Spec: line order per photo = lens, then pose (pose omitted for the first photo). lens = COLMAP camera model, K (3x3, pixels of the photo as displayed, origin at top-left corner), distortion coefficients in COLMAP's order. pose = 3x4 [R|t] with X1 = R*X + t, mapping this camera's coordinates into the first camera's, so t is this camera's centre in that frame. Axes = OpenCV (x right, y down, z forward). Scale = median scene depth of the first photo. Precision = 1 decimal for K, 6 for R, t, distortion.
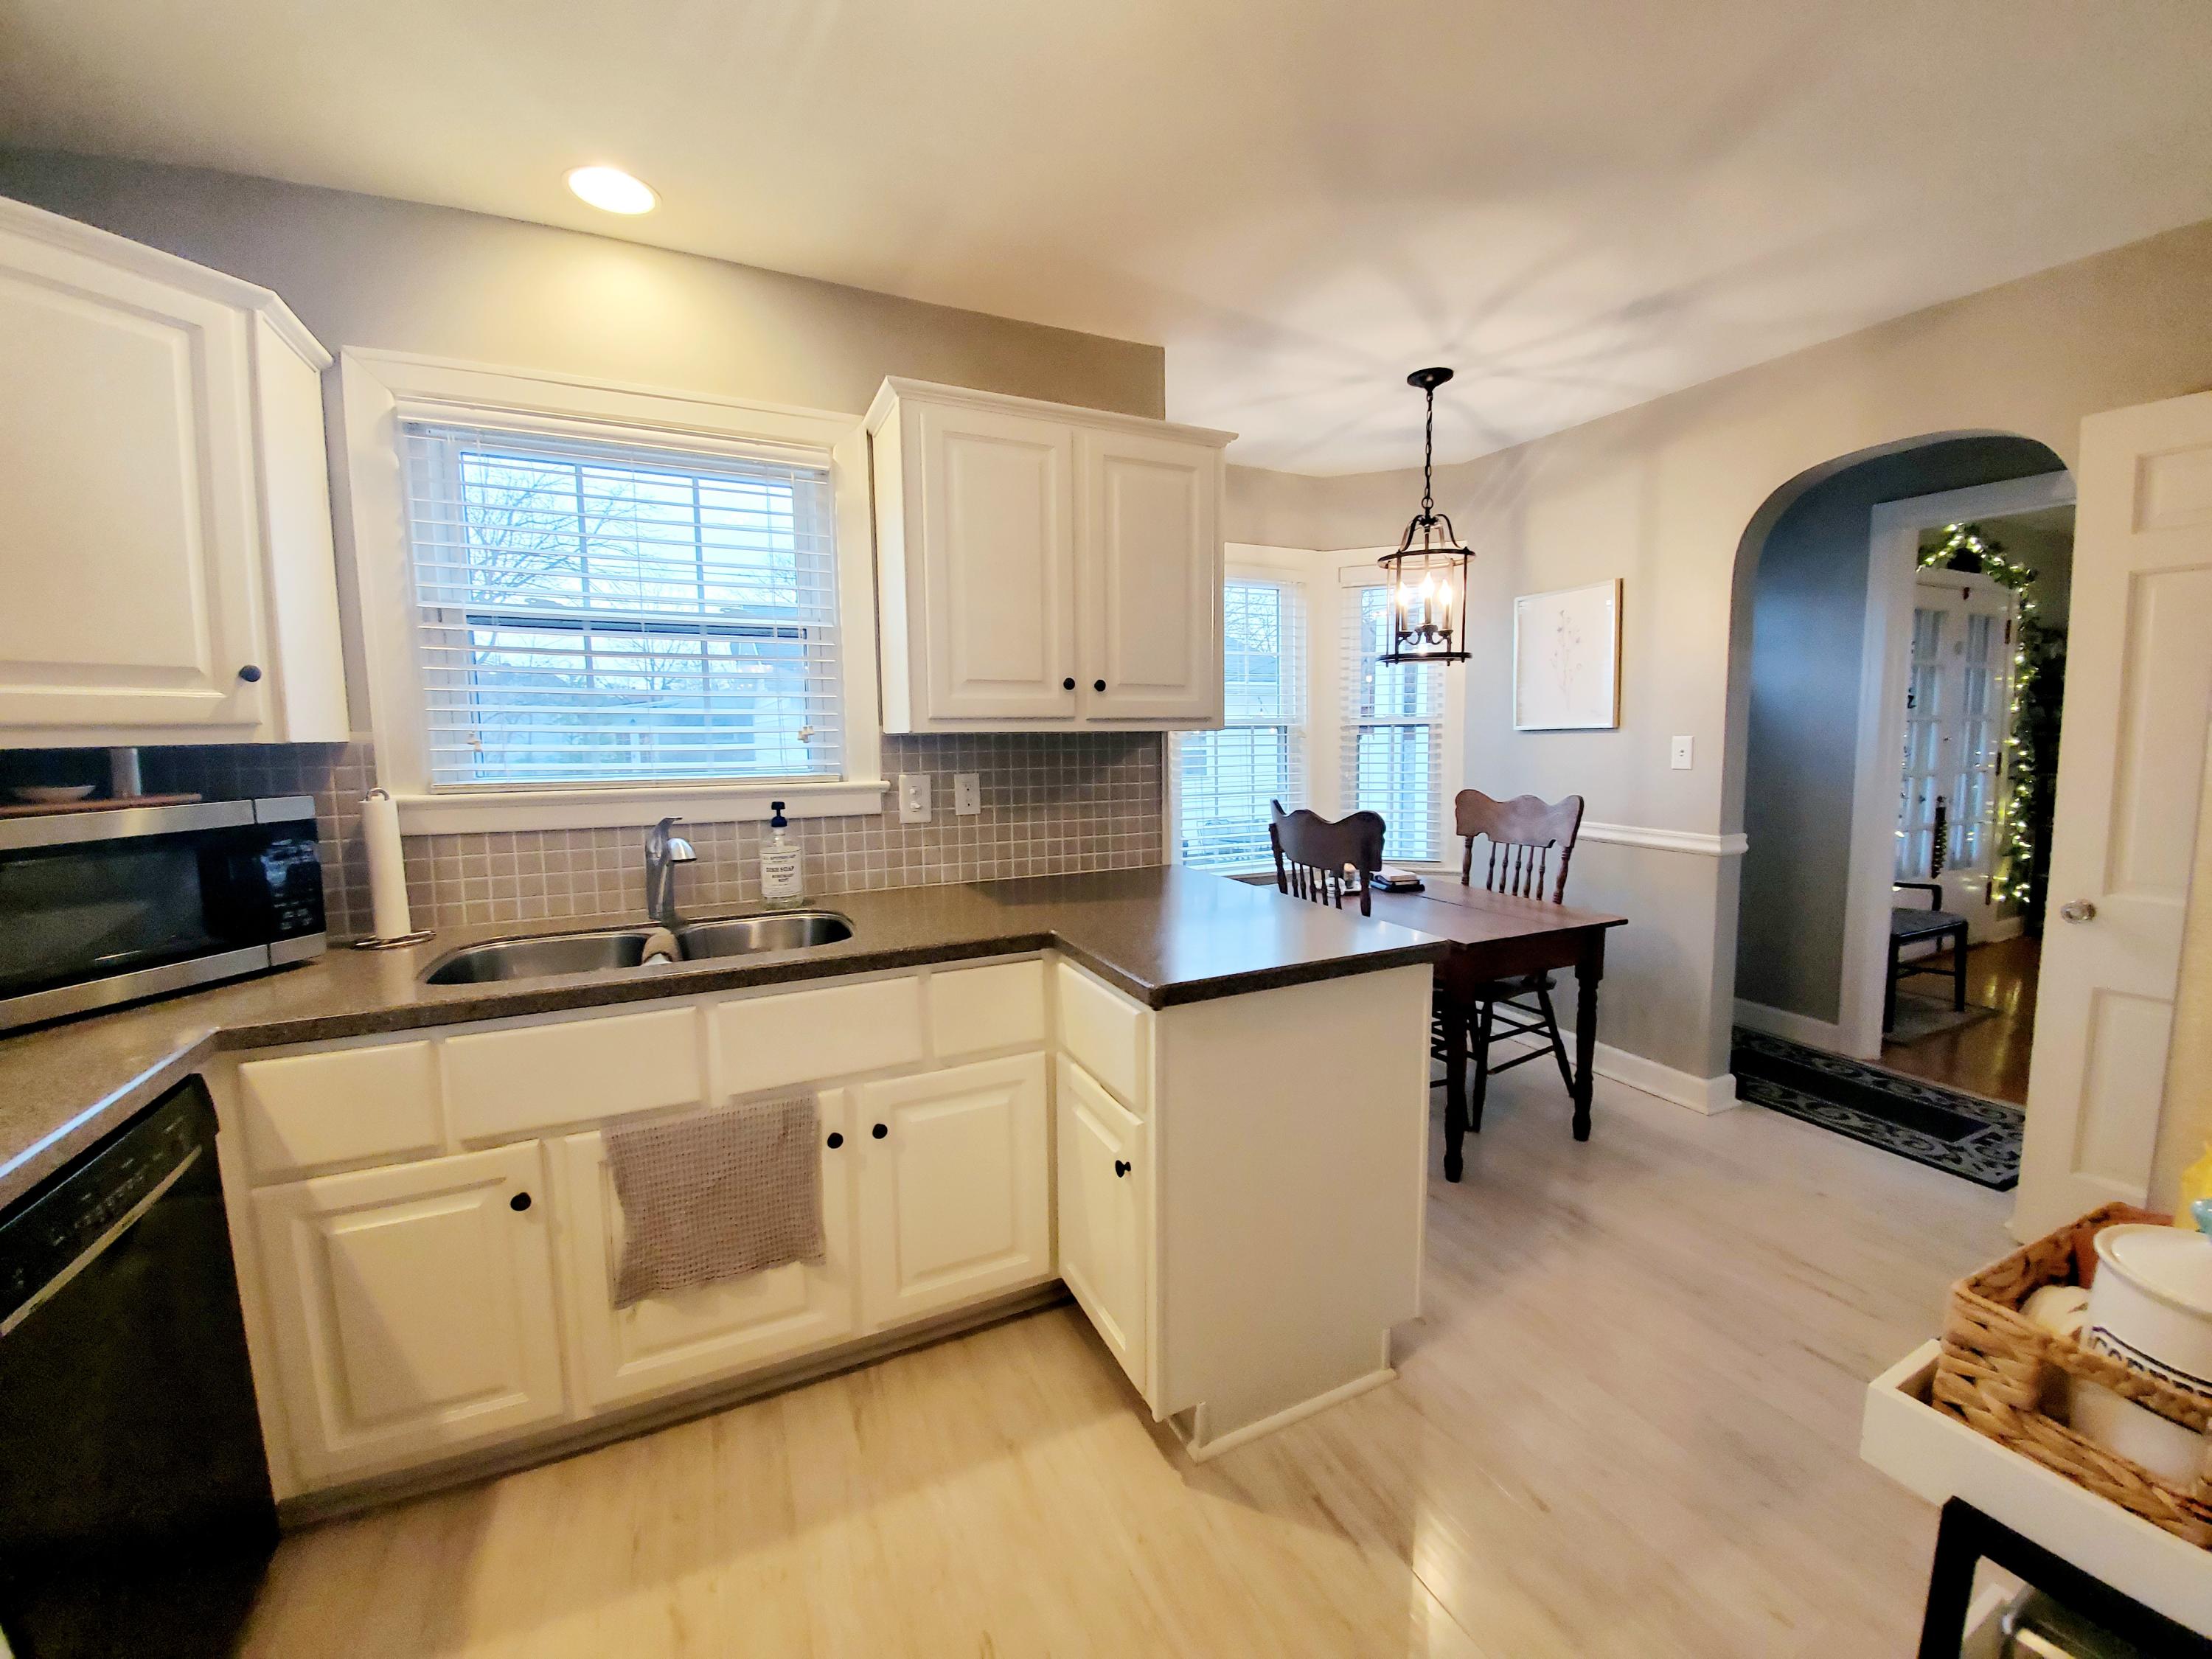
lens RADIAL K [[877.7, 0, 1124.0], [0, 877.7, 810.4], [0, 0, 1]] dist [0.011505, -0.017178]
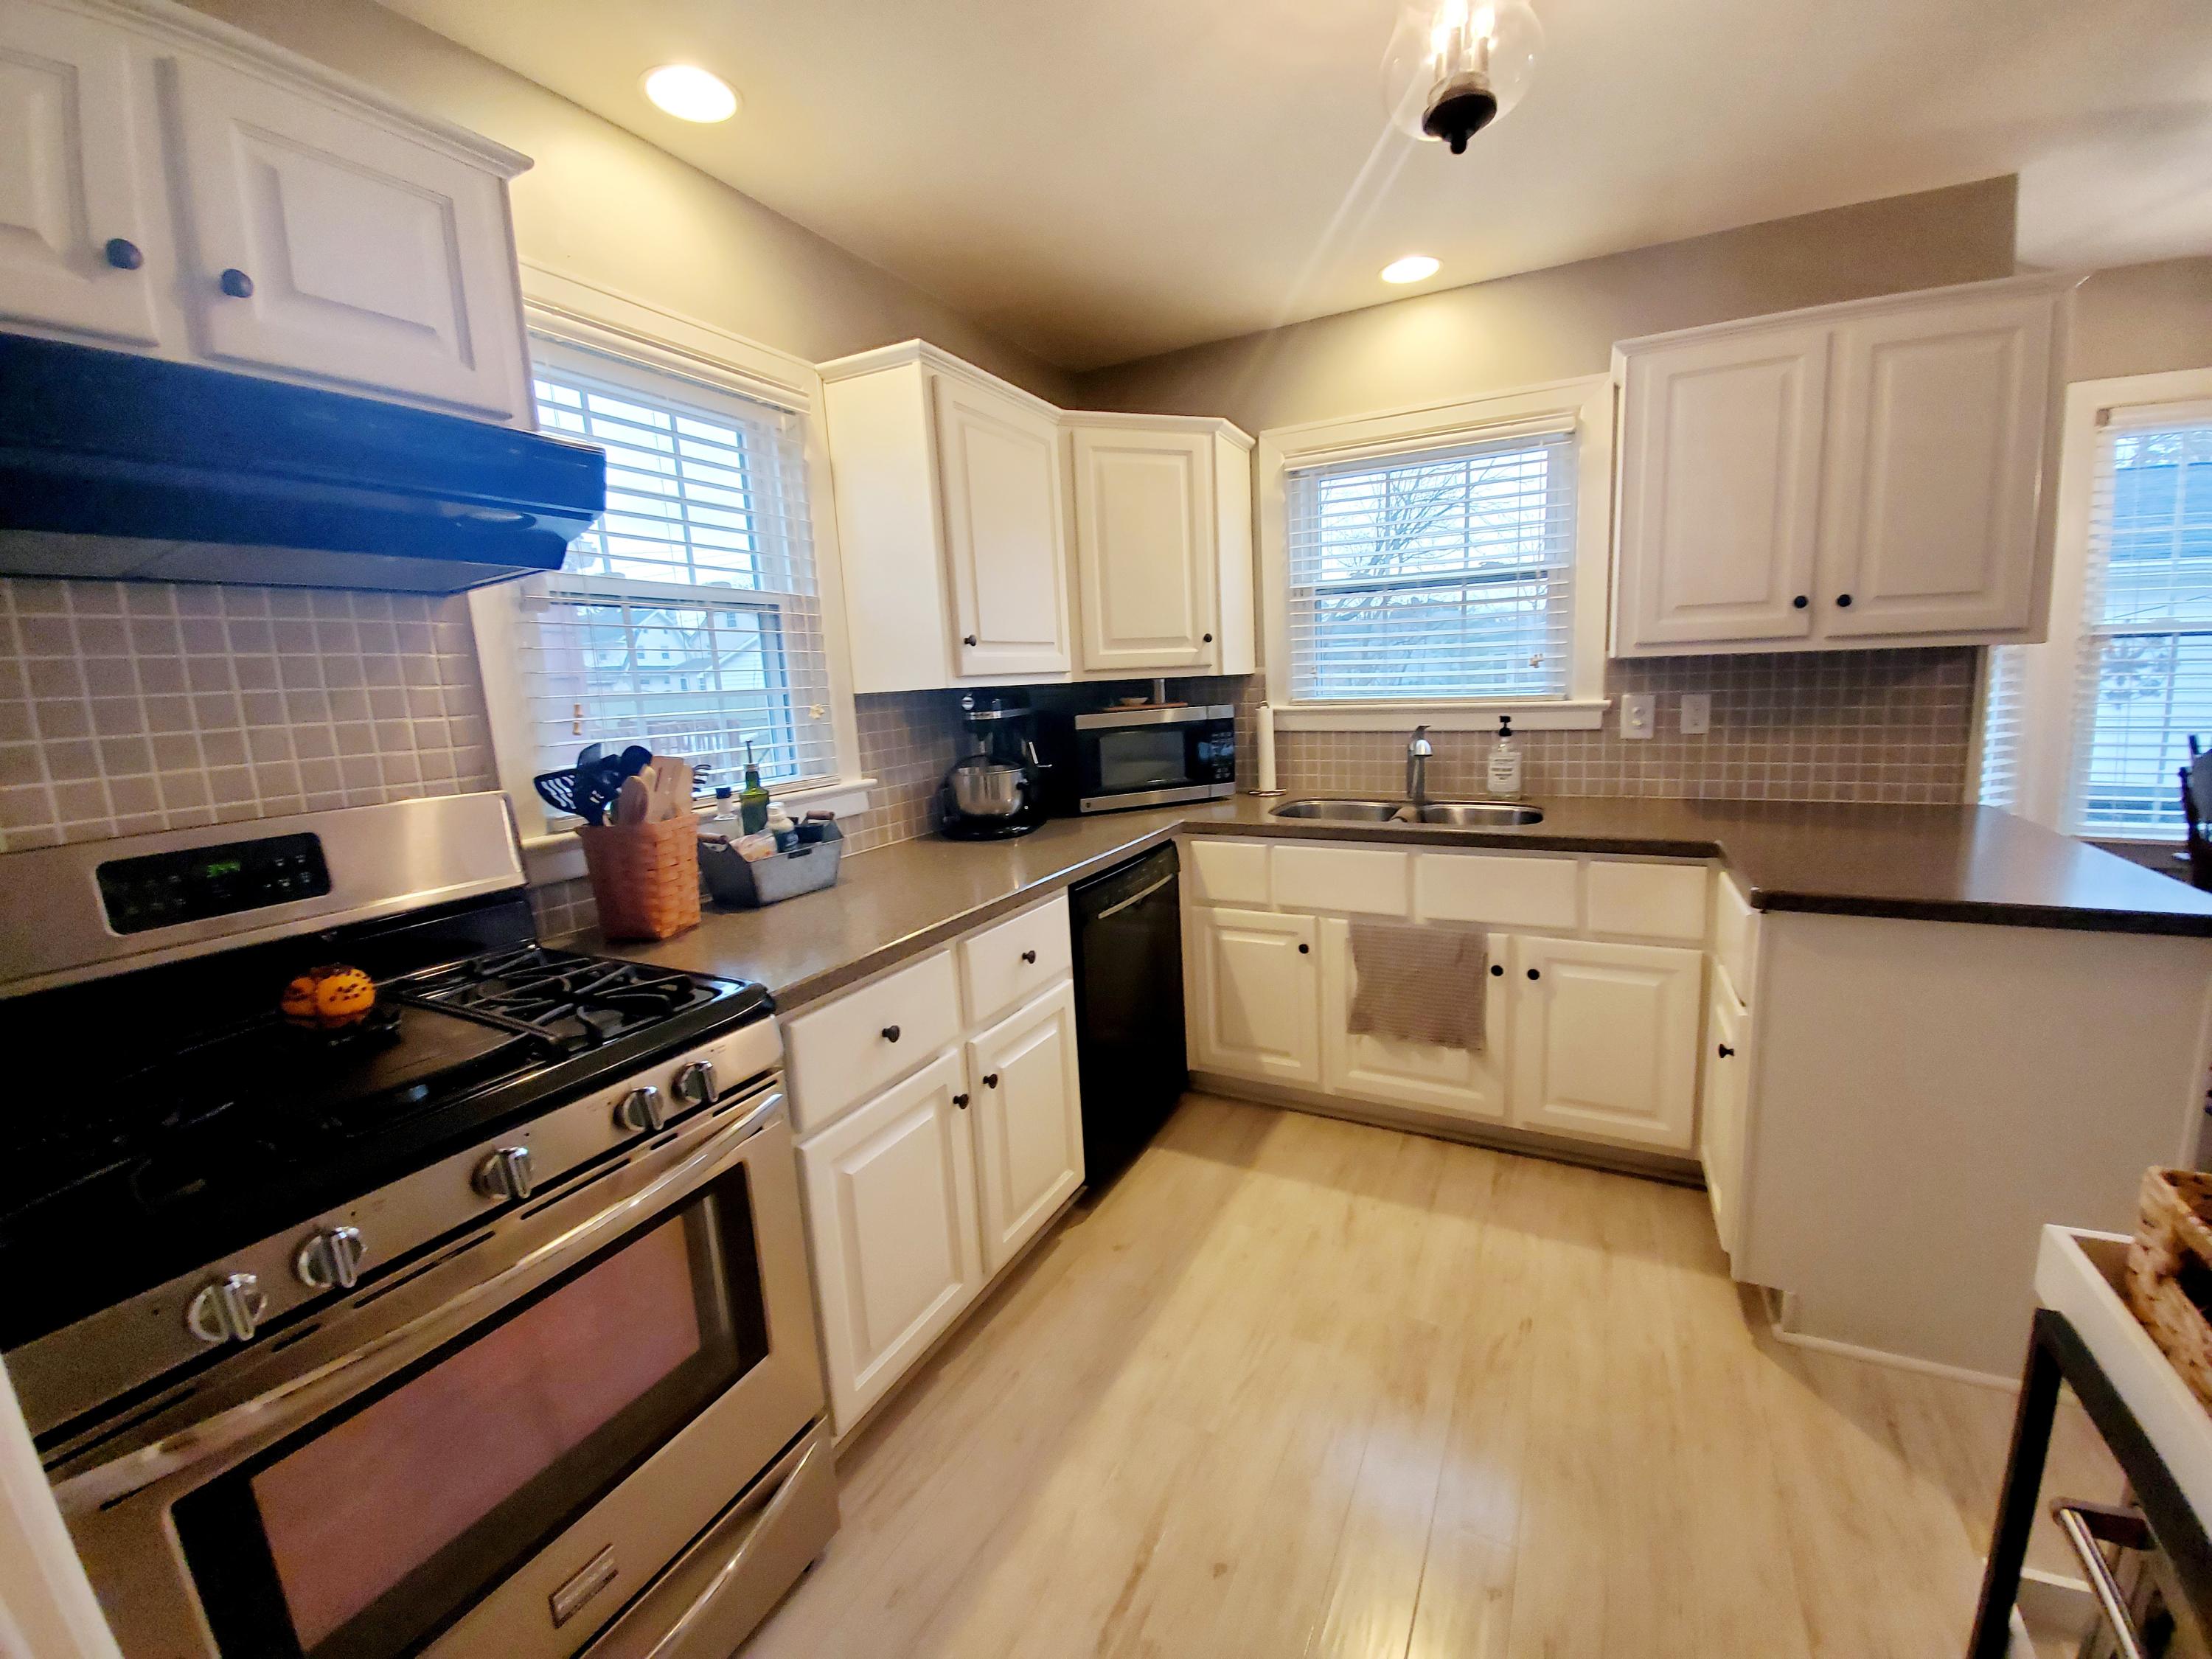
lens RADIAL K [[877.7, 0, 1124.0], [0, 877.7, 810.4], [0, 0, 1]] dist [0.011505, -0.017178]
pose [[0.599959, 0.107460, -0.792781, 0.315999], [-0.036274, 0.993573, 0.107226, 0.010080], [0.799208, -0.035574, 0.600001, -0.213226]]
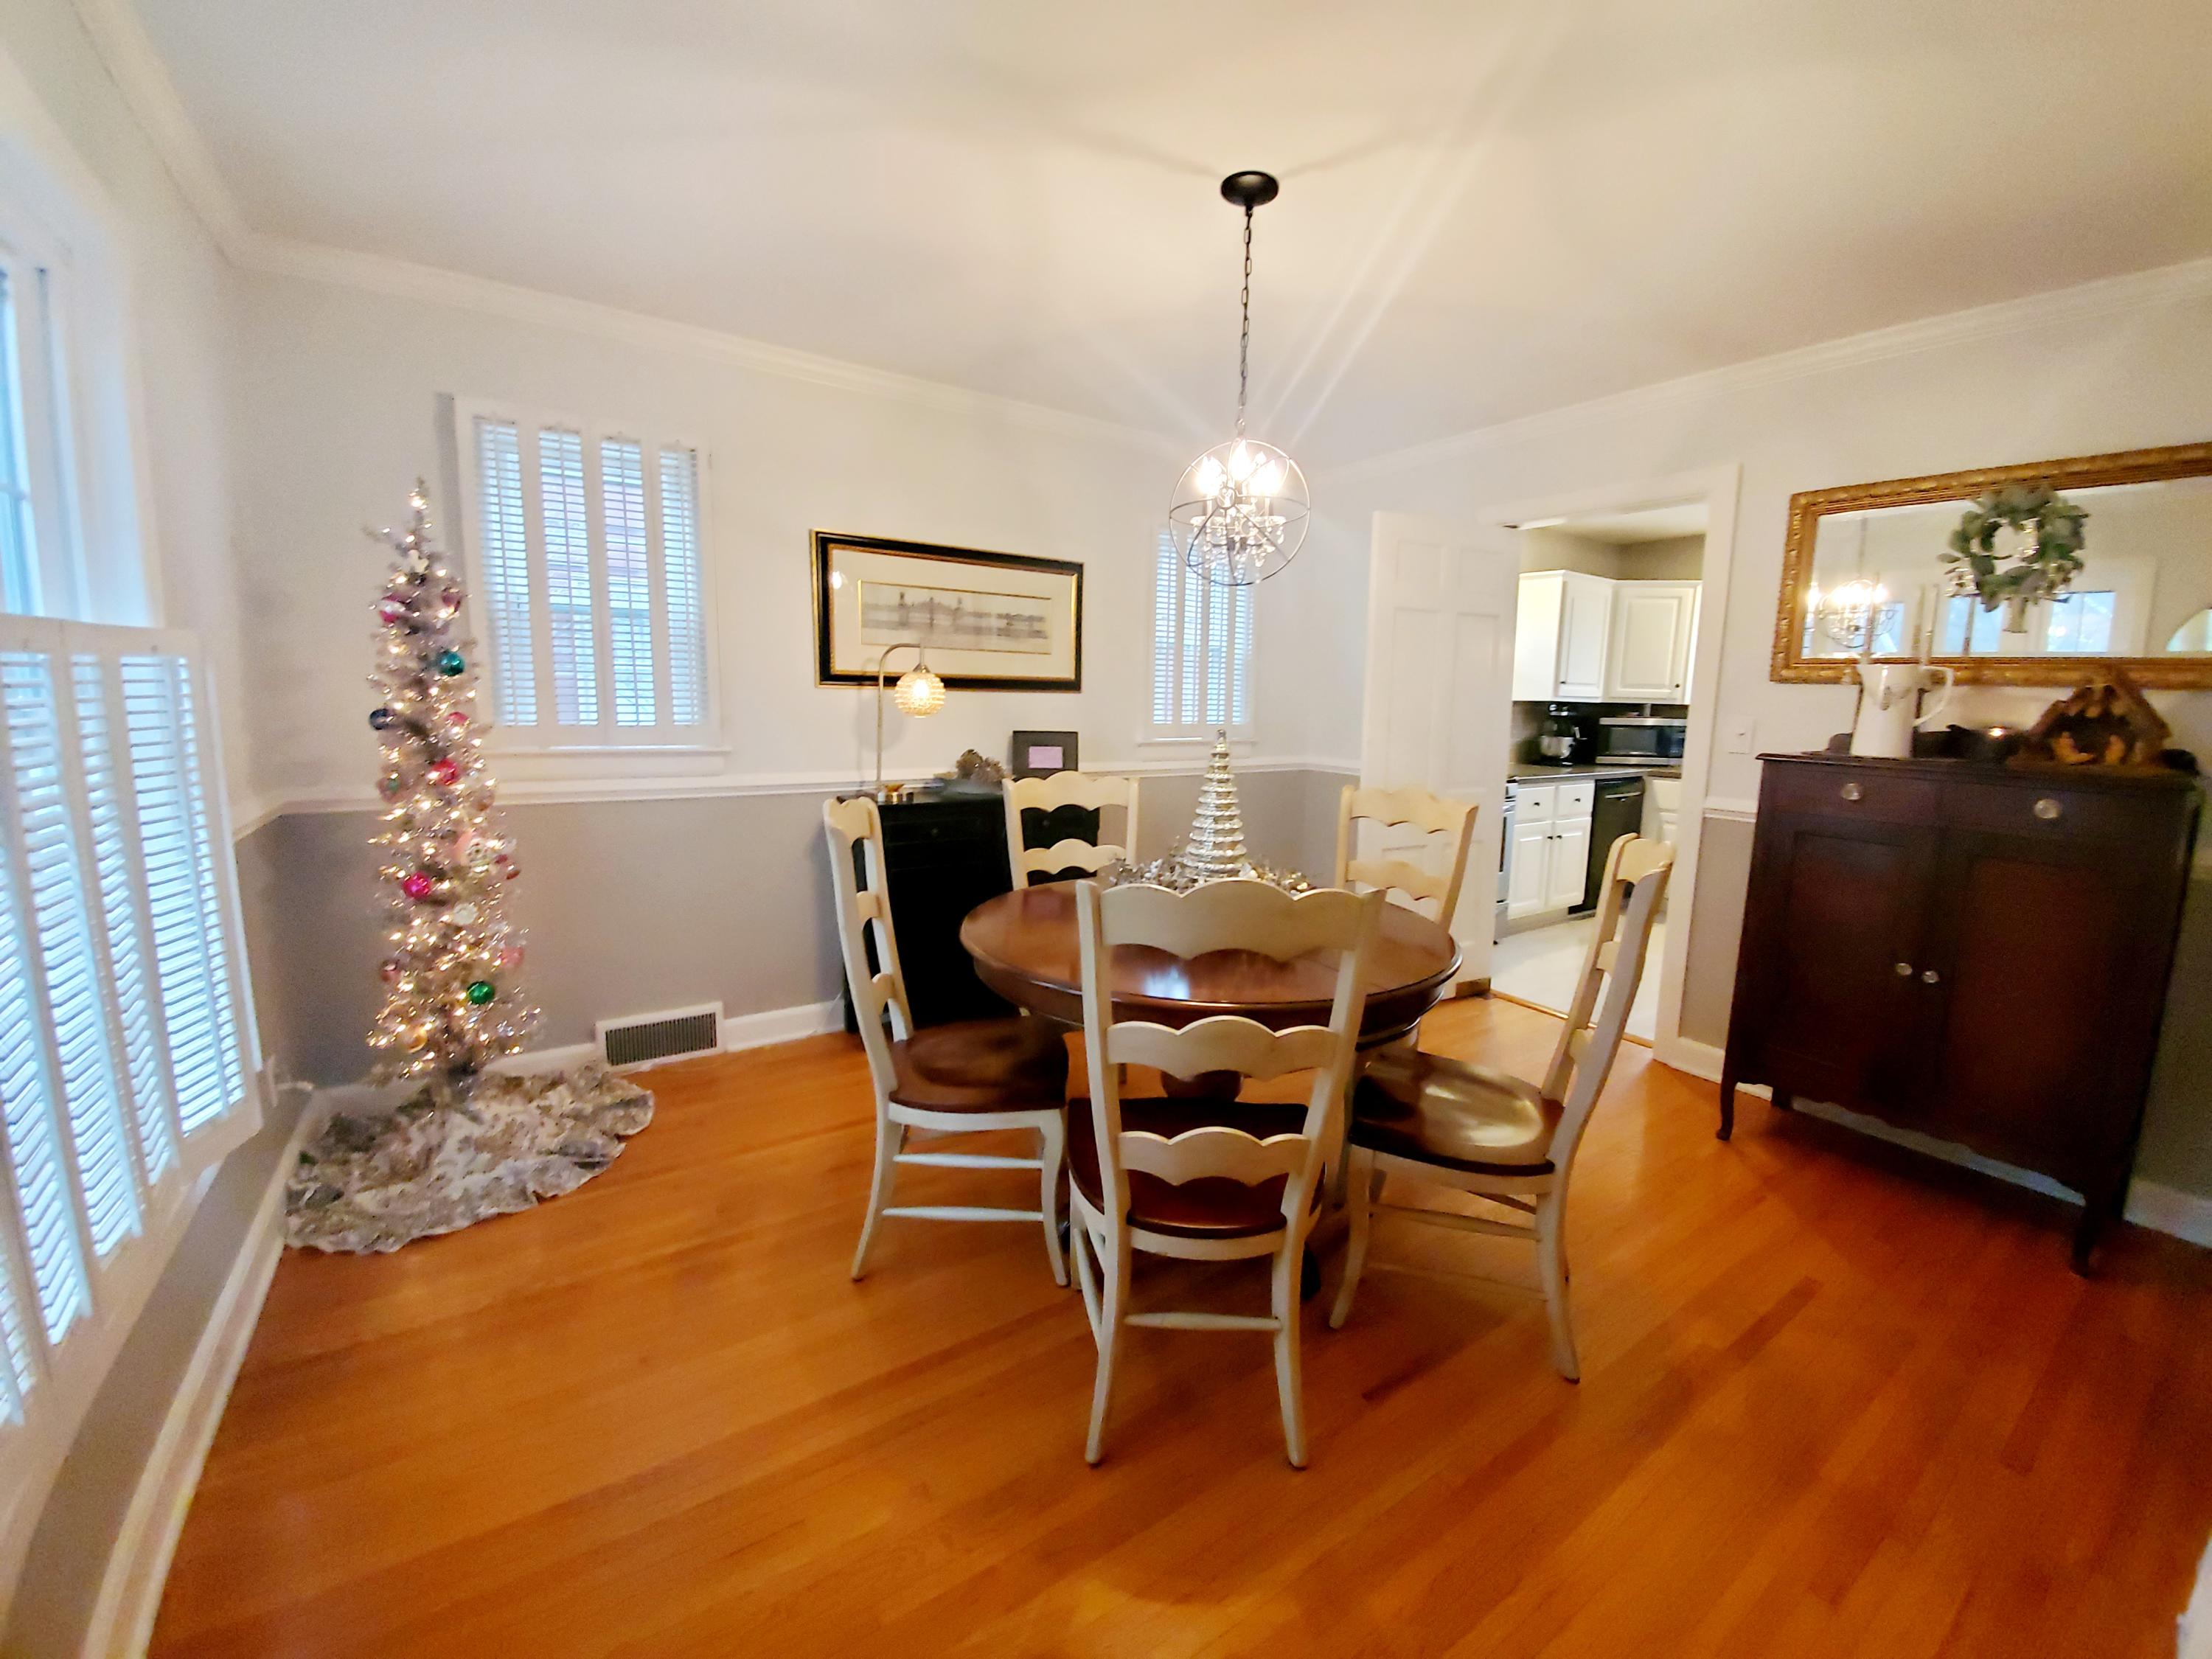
lens RADIAL K [[877.7, 0, 1124.0], [0, 877.7, 810.4], [0, 0, 1]] dist [0.011505, -0.017178]
pose [[0.148403, 0.152064, -0.977166, 1.880044], [-0.117148, 0.983853, 0.135313, 0.108154], [0.981964, 0.094392, 0.163821, -1.483665]]
